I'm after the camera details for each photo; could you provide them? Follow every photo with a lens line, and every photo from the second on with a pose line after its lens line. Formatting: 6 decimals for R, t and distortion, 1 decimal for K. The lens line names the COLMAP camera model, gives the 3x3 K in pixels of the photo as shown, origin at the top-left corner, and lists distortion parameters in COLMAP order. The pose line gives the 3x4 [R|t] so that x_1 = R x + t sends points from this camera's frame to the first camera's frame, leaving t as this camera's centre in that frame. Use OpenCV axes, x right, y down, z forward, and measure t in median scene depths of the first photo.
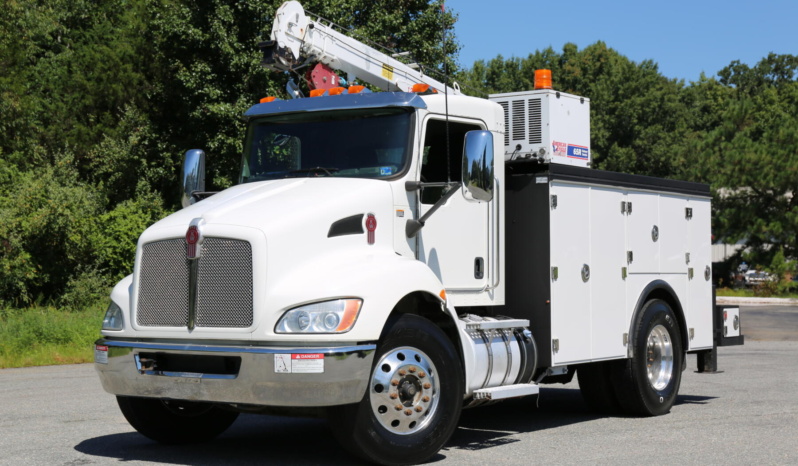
lens RADIAL K [[1436.5, 0, 399.0], [0, 1436.5, 233.0], [0, 0, 1]] dist [0.120097, 0.029891]
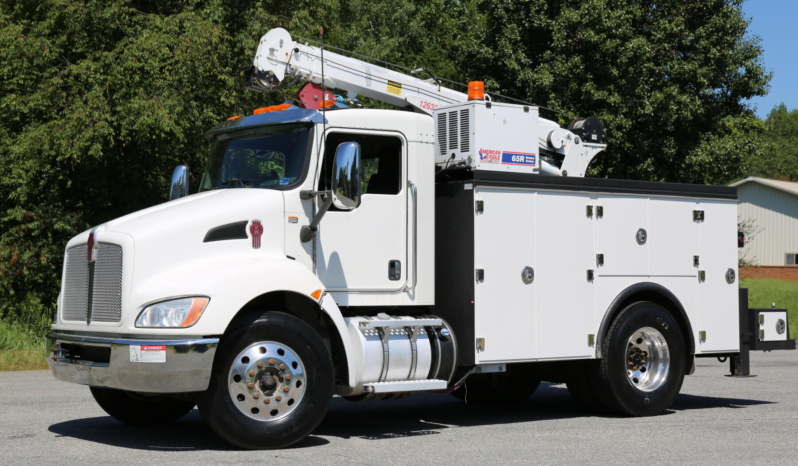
lens RADIAL K [[1391.5, 0, 399.0], [0, 1391.5, 233.0], [0, 0, 1]] dist [0.119684, -0.053222]
pose [[0.947972, -0.008804, -0.318232, 0.388513], [0.007133, 0.999954, -0.006414, 0.003460], [0.318274, 0.003810, 0.947991, 0.019523]]
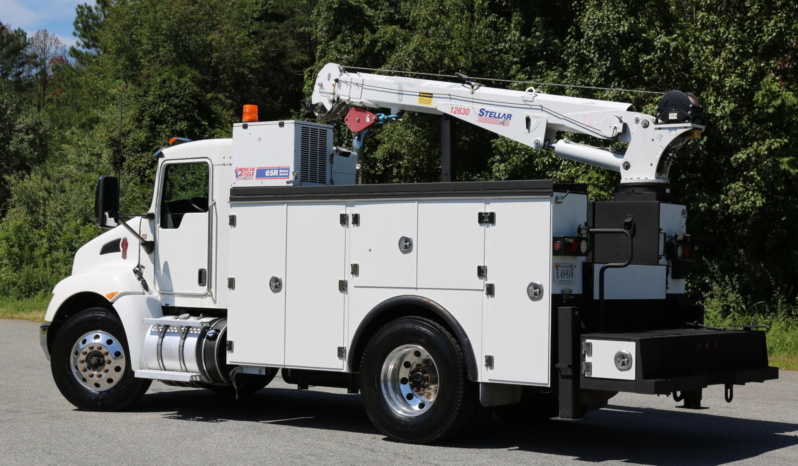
lens RADIAL K [[1440.8, 0, 399.0], [0, 1440.8, 233.0], [0, 0, 1]] dist [0.154607, 0.063882]
pose [[-0.045889, -0.015212, -0.998831, 1.299145], [0.017257, 0.999723, -0.016018, 0.008913], [0.998797, -0.017972, -0.045614, 1.228232]]
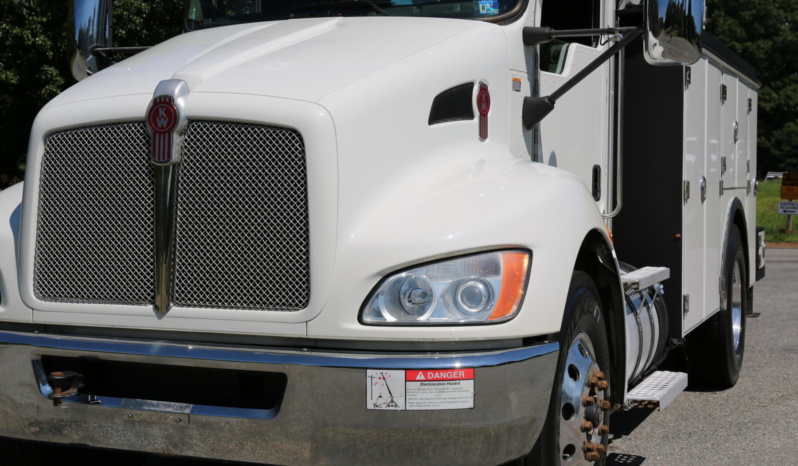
lens RADIAL K [[1243.8, 0, 399.0], [0, 1243.8, 233.0], [0, 0, 1]] dist [0.063263, 0.069252]
pose [[0.978558, -0.004279, 0.205926, -0.133197], [-0.010952, 0.997289, 0.072765, 0.008248], [-0.205679, -0.073460, 0.975858, 0.505547]]
